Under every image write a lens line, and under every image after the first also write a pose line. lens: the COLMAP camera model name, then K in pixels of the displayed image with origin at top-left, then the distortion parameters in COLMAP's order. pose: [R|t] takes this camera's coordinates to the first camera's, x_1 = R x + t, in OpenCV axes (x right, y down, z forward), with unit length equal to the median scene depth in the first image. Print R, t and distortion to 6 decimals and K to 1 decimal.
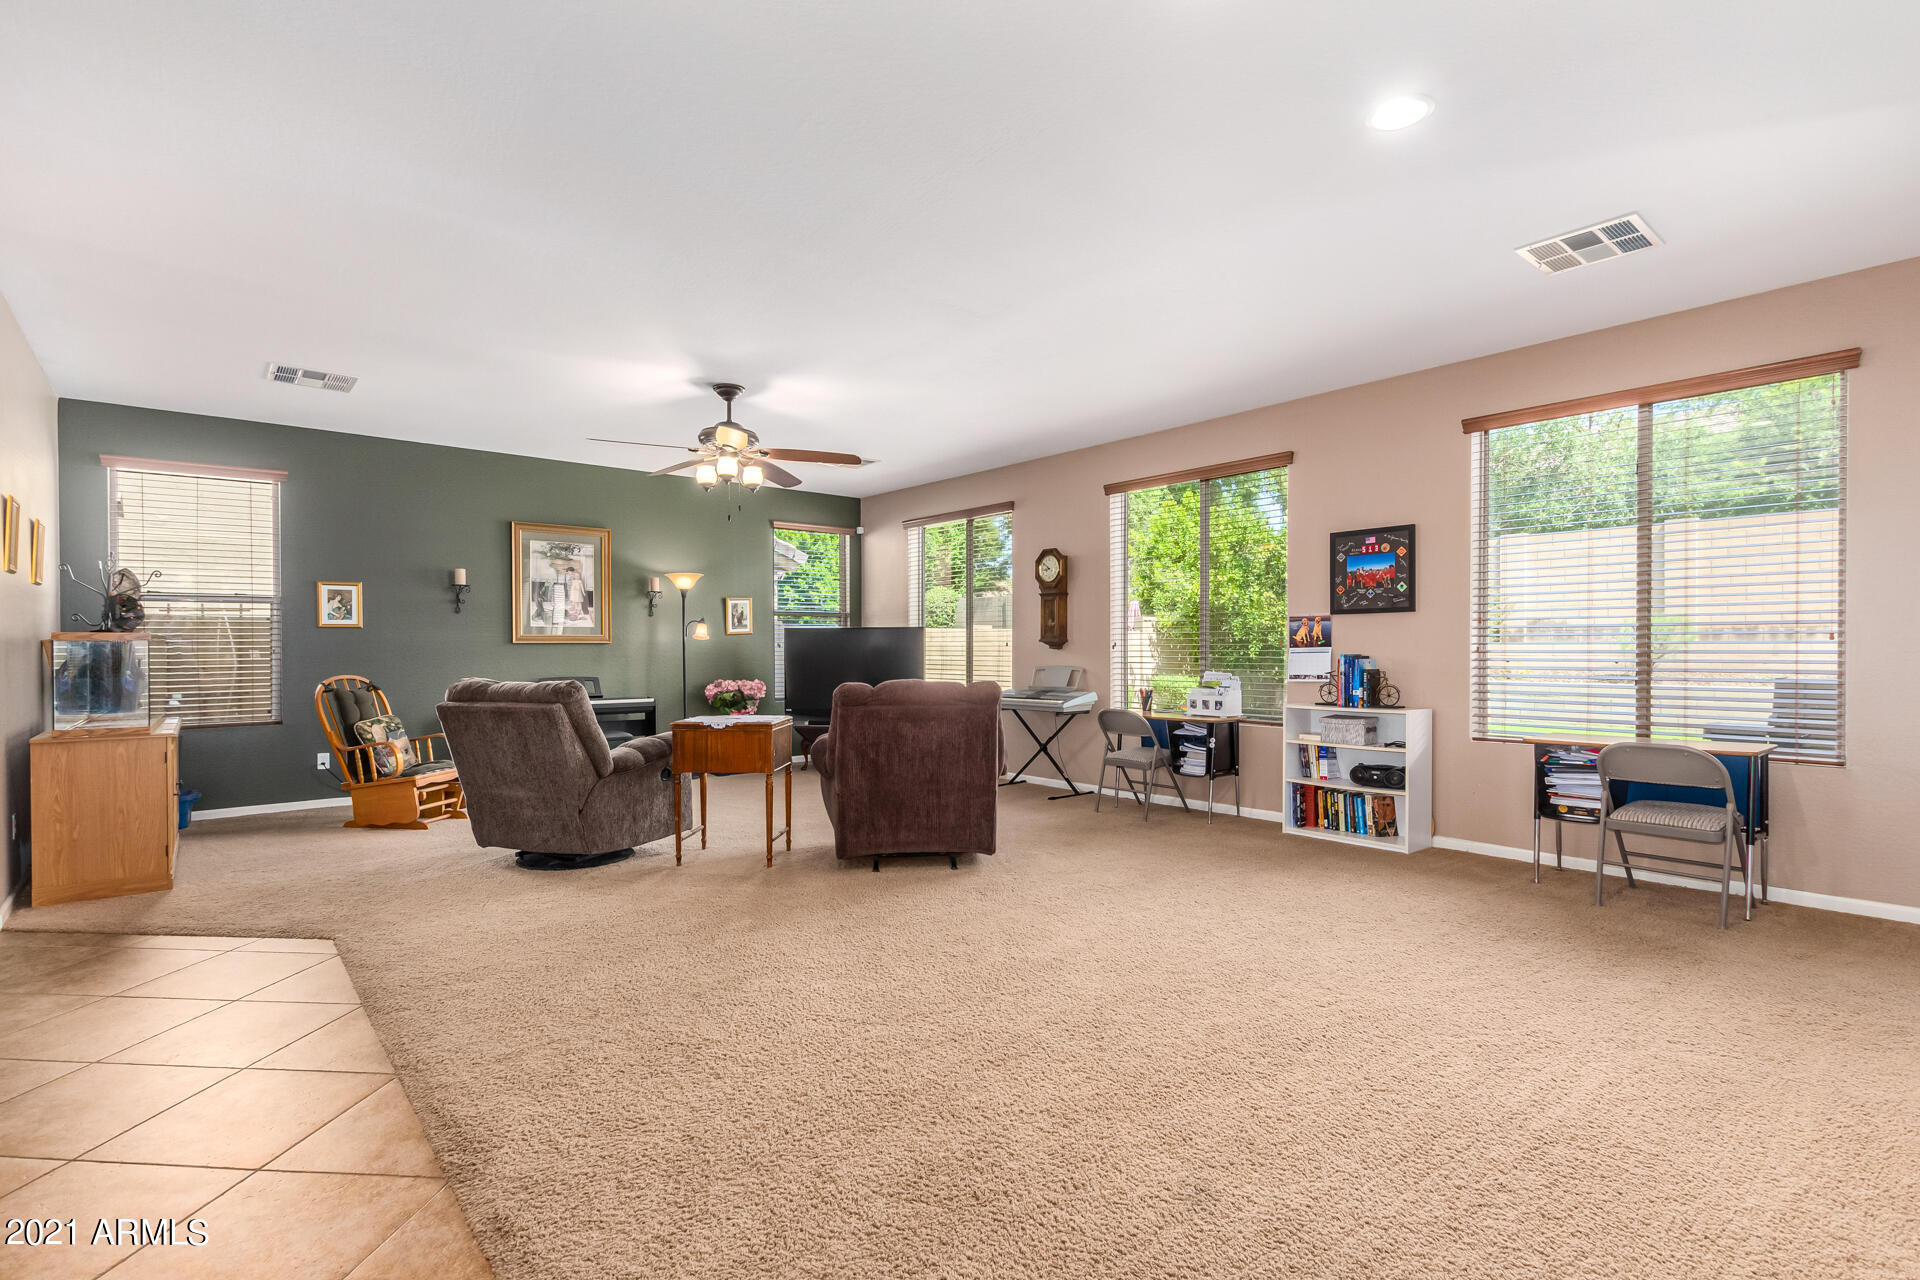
lens RADIAL K [[869.6, 0, 966.1], [0, 869.6, 656.6], [0, 0, 1]] dist [-0.002080, -0.004675]
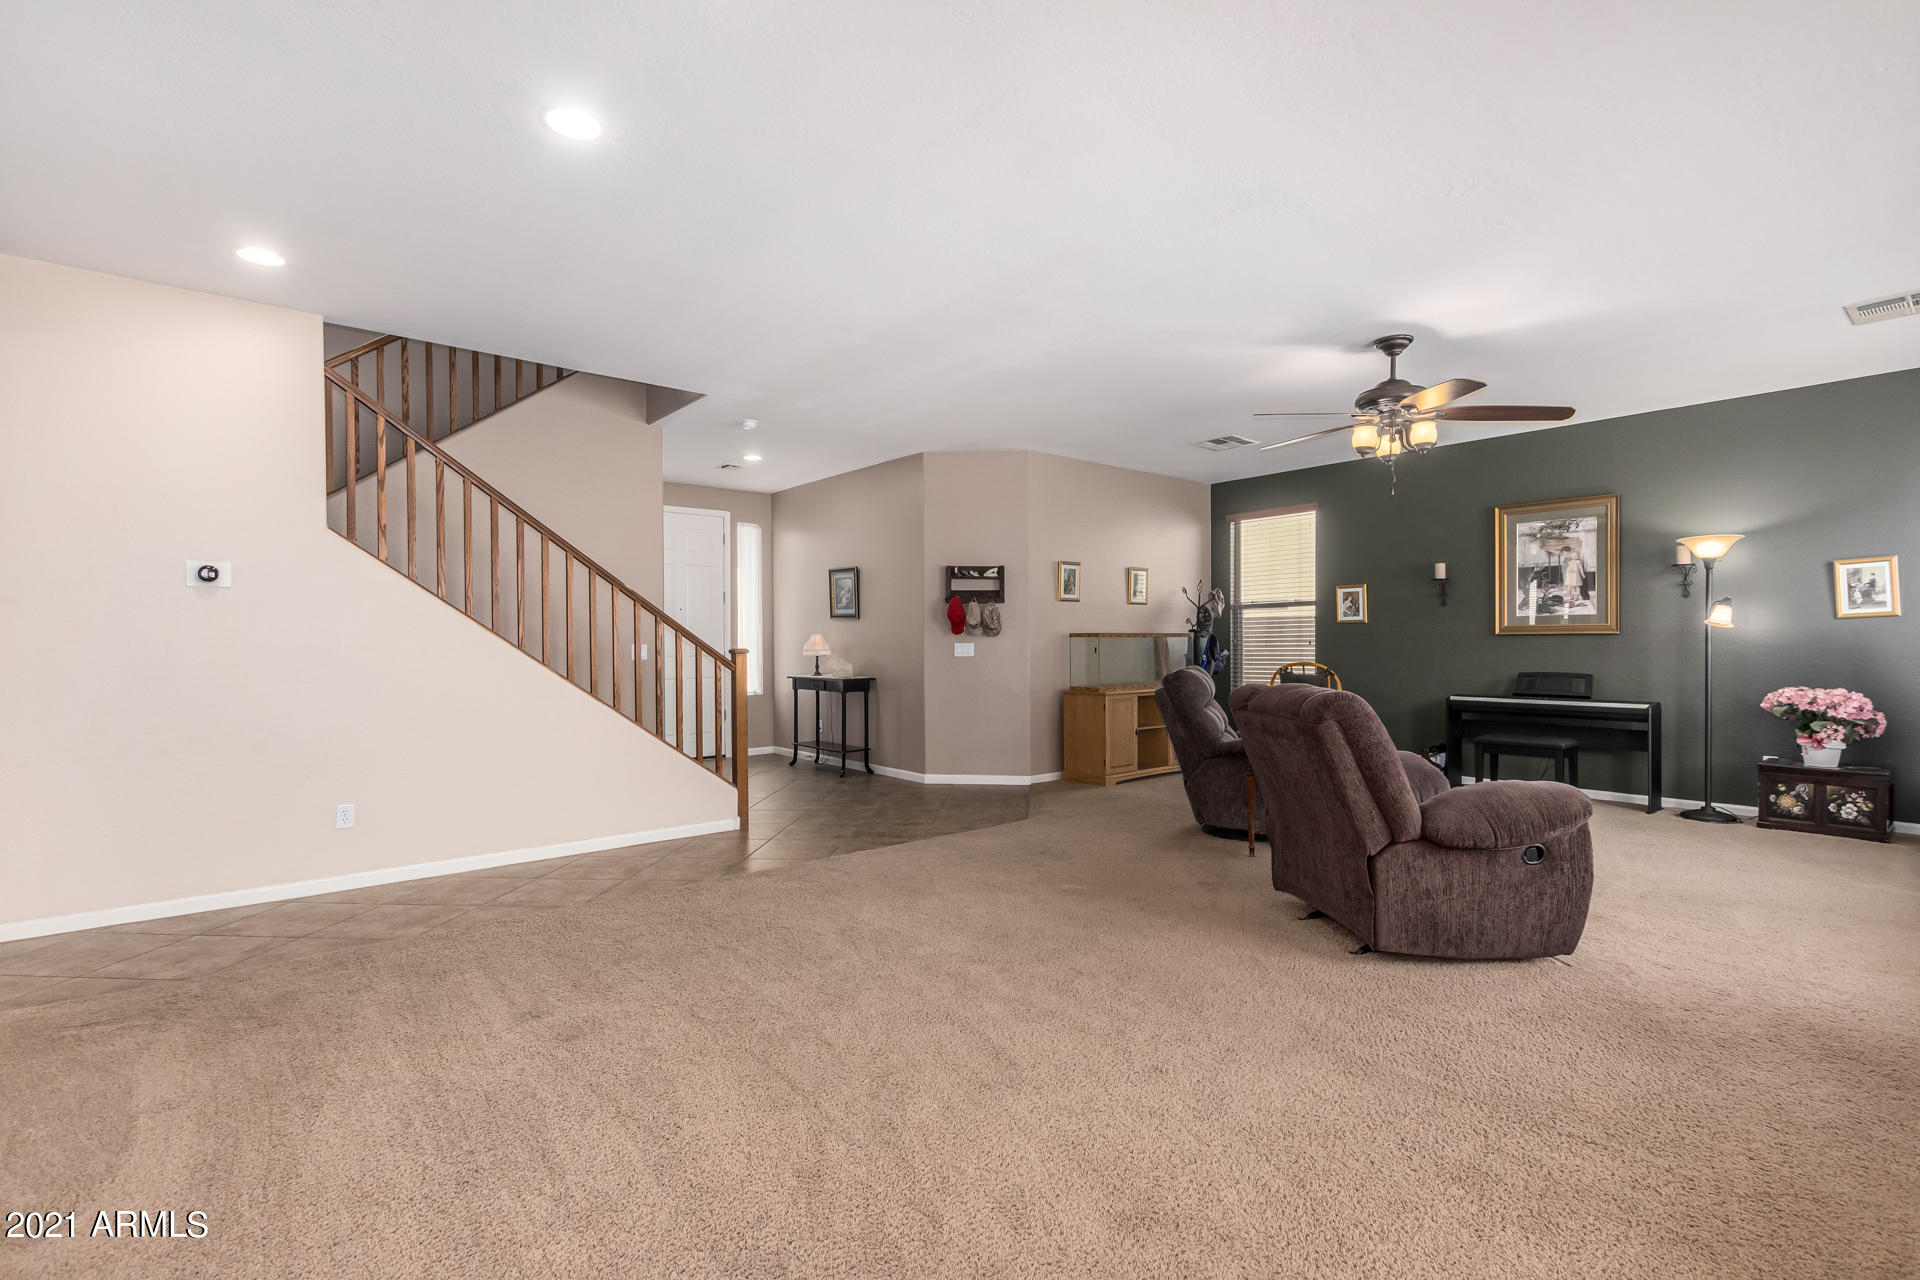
lens RADIAL K [[869.6, 0, 953.4], [0, 869.6, 647.0], [0, 0, 1]] dist [-0.002080, -0.004675]
pose [[-0.022598, 0.007989, -0.999713, 0.435568], [-0.006917, 0.999943, 0.008147, -0.005656], [0.999721, 0.007099, -0.022541, 0.421078]]
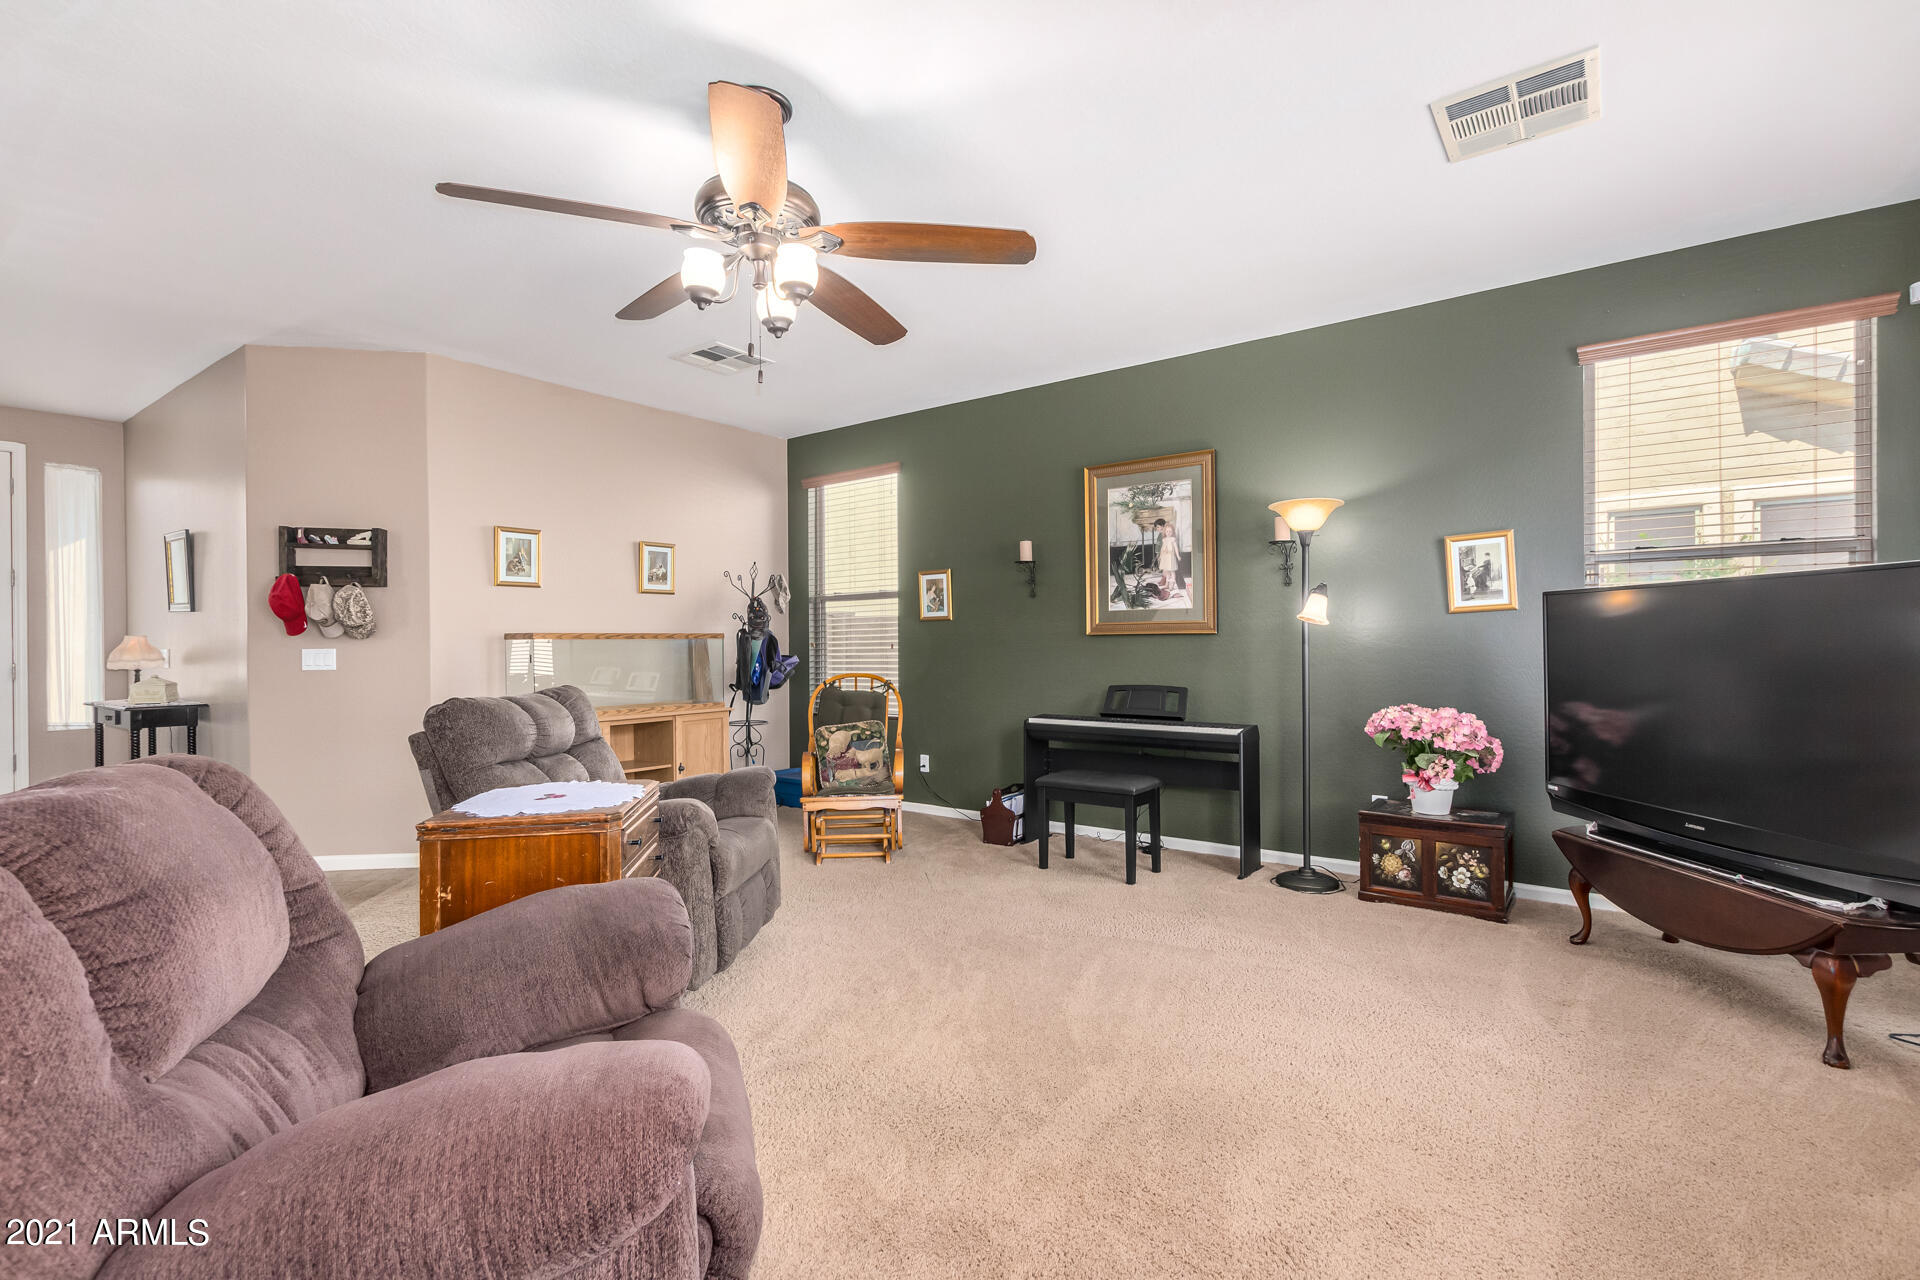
lens RADIAL K [[869.6, 0, 961.9], [0, 869.6, 638.3], [0, 0, 1]] dist [-0.002080, -0.004675]
pose [[0.224901, -0.004224, -0.974372, 0.158479], [-0.003632, 0.999980, -0.005173, -0.008635], [0.974375, 0.004703, 0.224881, 0.724653]]
